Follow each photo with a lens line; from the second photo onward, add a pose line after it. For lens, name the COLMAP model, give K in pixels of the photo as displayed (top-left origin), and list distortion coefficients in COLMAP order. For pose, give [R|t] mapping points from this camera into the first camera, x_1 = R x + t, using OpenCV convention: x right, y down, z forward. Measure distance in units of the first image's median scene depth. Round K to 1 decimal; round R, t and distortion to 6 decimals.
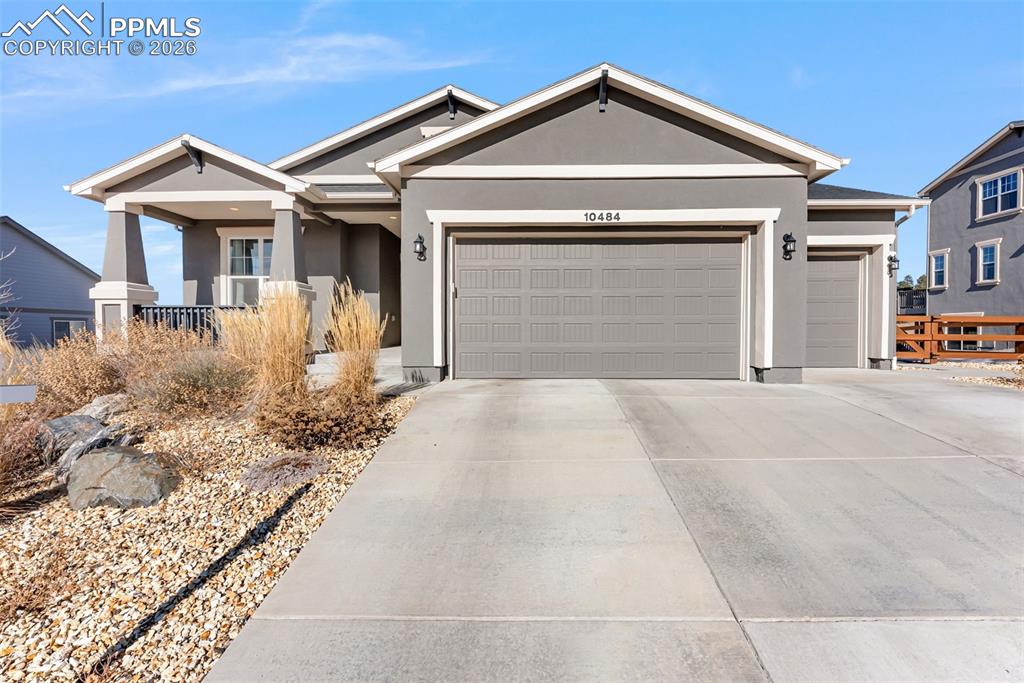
lens RADIAL K [[461.2, 0, 520.2], [0, 461.2, 331.6], [0, 0, 1]] dist [-0.004673, 0.003626]
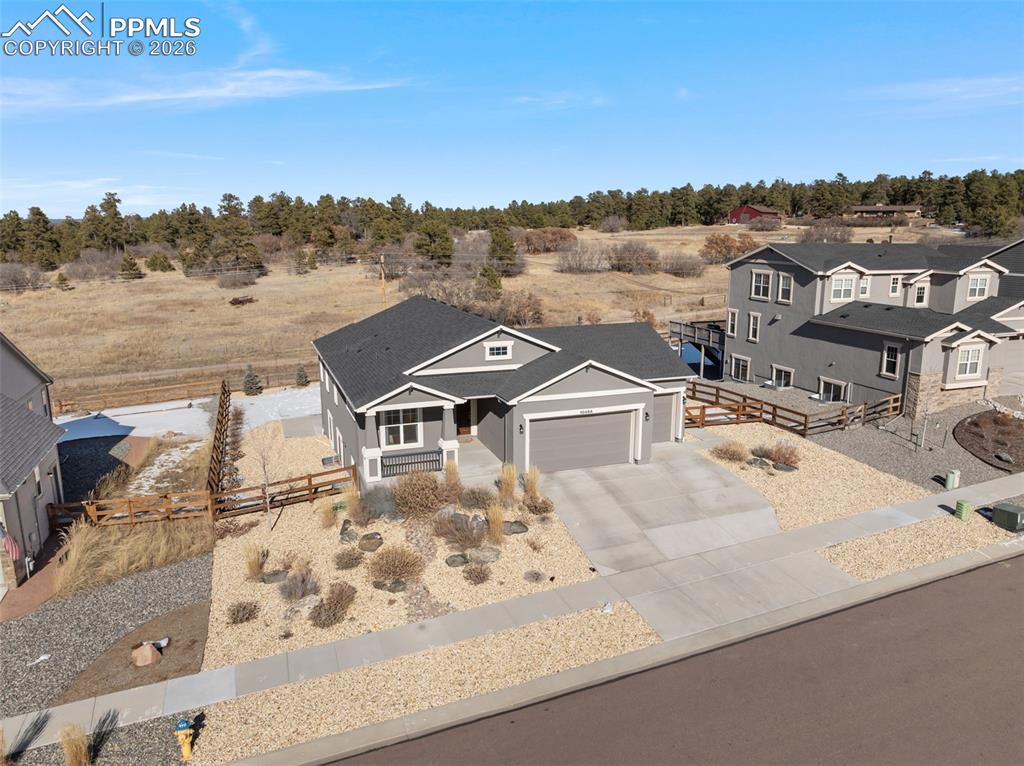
lens RADIAL K [[739.9, 0, 520.7], [0, 739.9, 386.8], [0, 0, 1]] dist [-0.040024, 0.008054]
pose [[0.926222, -0.077394, 0.368949, -1.678907], [-0.000979, 0.978202, 0.207653, -1.239348], [-0.376977, -0.192694, 0.905956, -2.594426]]
